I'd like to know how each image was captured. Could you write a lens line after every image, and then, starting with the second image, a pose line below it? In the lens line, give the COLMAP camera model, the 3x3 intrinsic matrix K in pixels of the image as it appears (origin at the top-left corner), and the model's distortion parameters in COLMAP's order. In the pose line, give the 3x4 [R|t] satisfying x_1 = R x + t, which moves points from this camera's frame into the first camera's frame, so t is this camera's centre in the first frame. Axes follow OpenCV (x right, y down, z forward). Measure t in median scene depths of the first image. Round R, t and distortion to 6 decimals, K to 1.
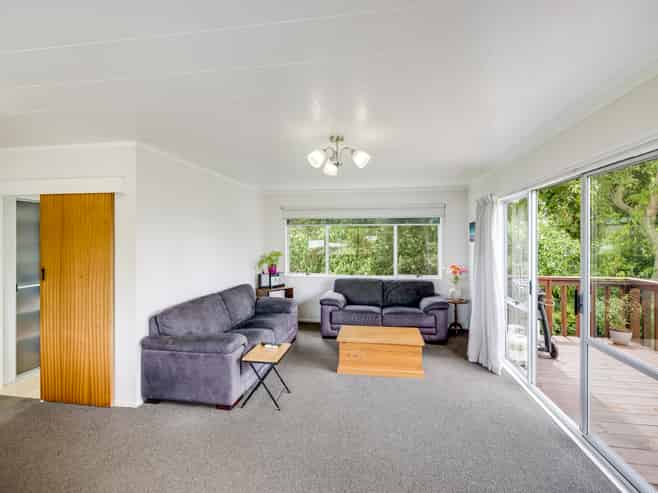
lens RADIAL K [[322.7, 0, 328.7], [0, 322.7, 241.7], [0, 0, 1]] dist [0.001866, 0.000752]
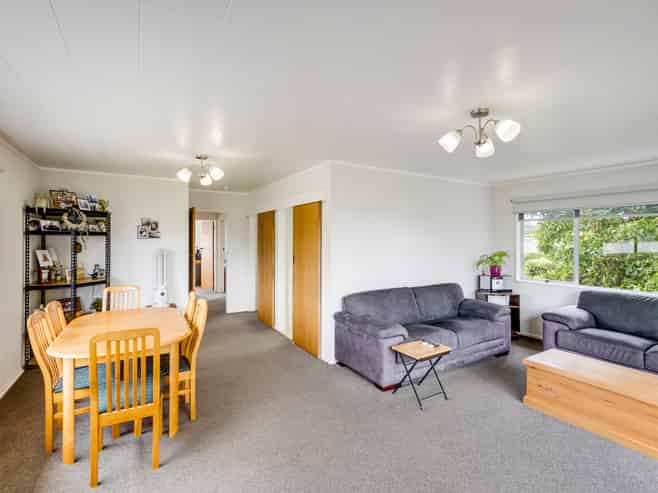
lens RADIAL K [[323.1, 0, 329.0], [0, 323.1, 246.5], [0, 0, 1]] dist [-0.001123, 0.000250]
pose [[0.651836, 0.020117, -0.758093, 0.353007], [-0.010730, 0.999793, 0.017305, 0.013285], [0.758284, -0.003146, 0.651917, 0.134838]]
